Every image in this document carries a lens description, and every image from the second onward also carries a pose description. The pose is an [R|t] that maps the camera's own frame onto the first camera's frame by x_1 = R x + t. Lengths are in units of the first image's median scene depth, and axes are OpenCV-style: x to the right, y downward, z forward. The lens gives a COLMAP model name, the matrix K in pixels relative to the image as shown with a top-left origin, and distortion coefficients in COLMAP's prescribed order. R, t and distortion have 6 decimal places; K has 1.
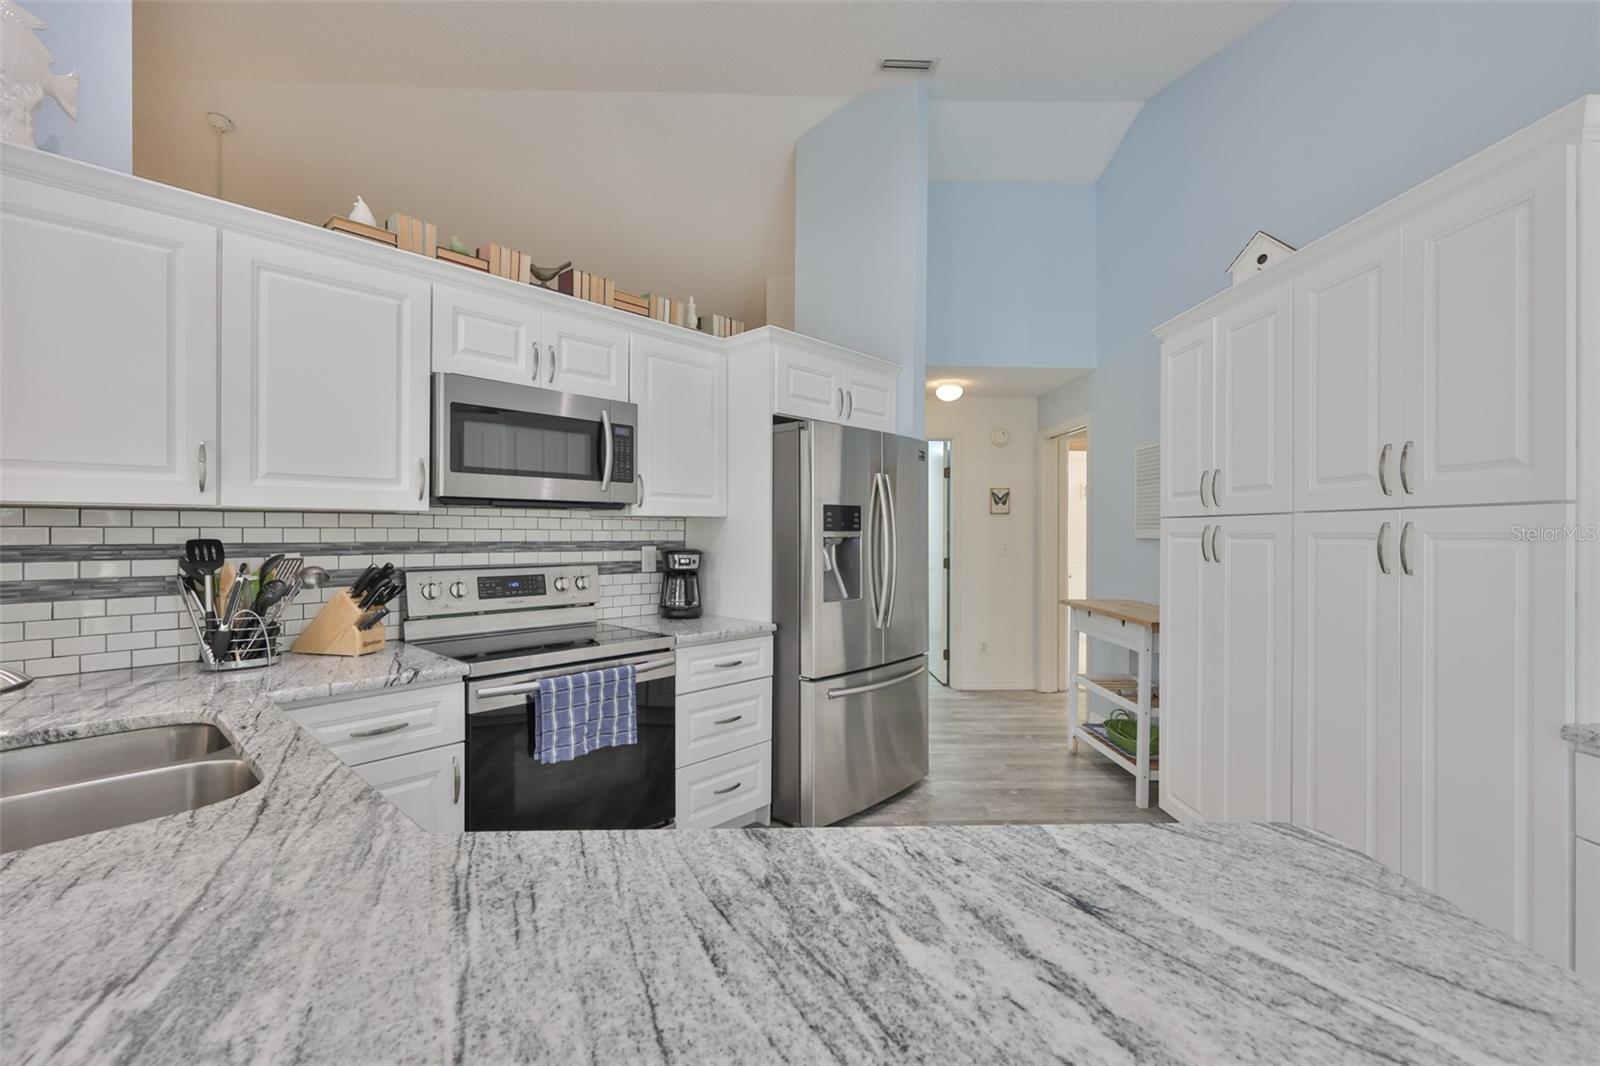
lens RADIAL K [[692.6, 0, 818.7], [0, 692.6, 532.8], [0, 0, 1]] dist [-0.001656, 0.000670]
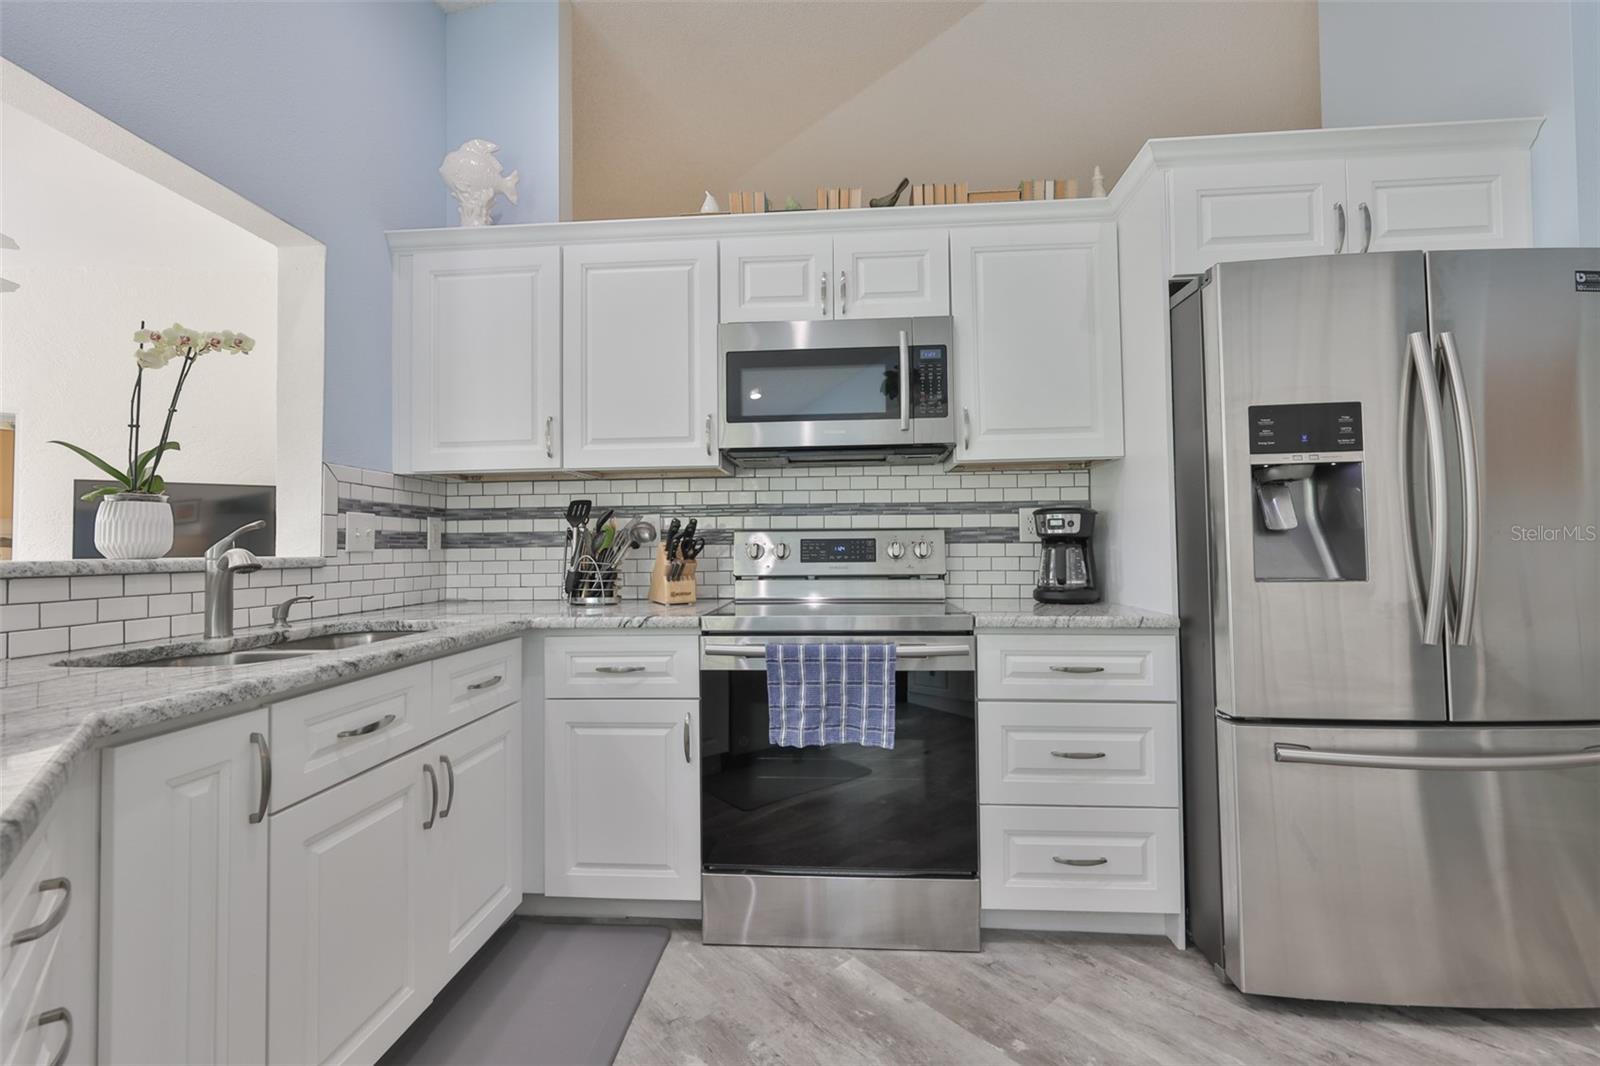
lens RADIAL K [[692.6, 0, 802.1], [0, 692.6, 532.2], [0, 0, 1]] dist [-0.001656, 0.000670]
pose [[0.612601, -0.029798, -0.789830, 0.248704], [0.011498, 0.999519, -0.028792, 0.079386], [0.790308, 0.008557, 0.612650, 0.407261]]
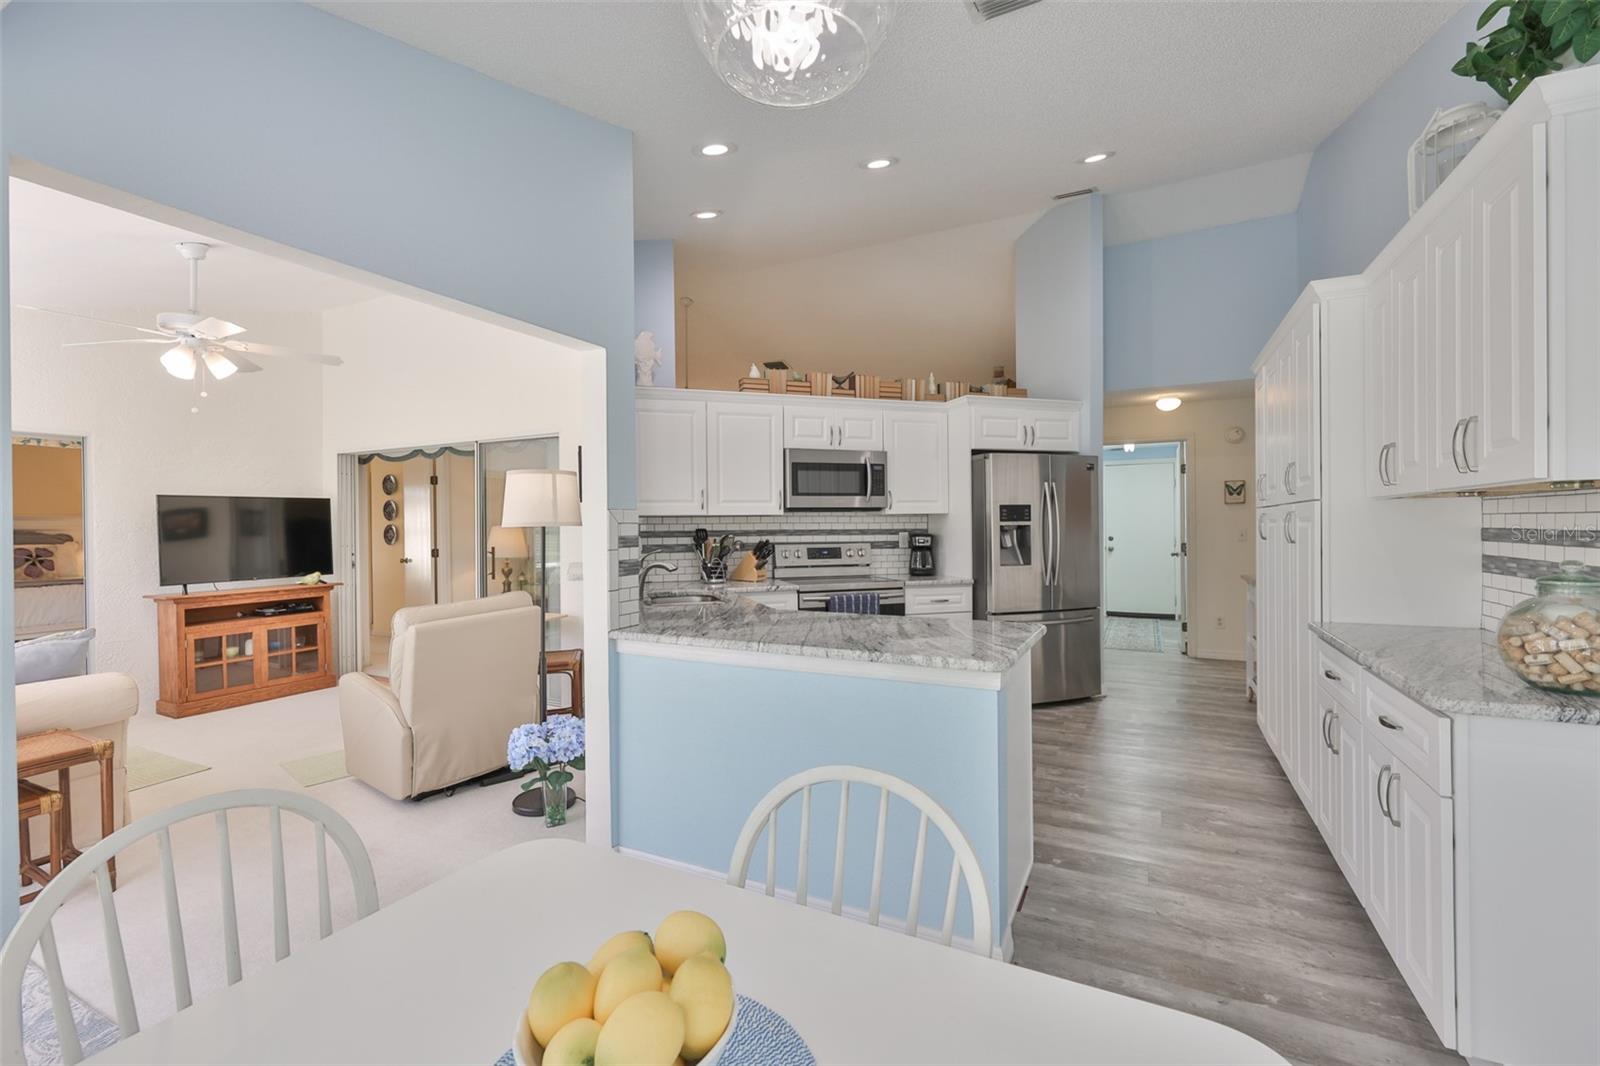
lens RADIAL K [[692.6, 0, 815.7], [0, 692.6, 526.1], [0, 0, 1]] dist [-0.001656, 0.000670]
pose [[0.879440, -0.011040, -0.475881, 0.431797], [0.011548, 0.999932, -0.001857, 0.006701], [0.475869, -0.003862, 0.879508, -0.662399]]
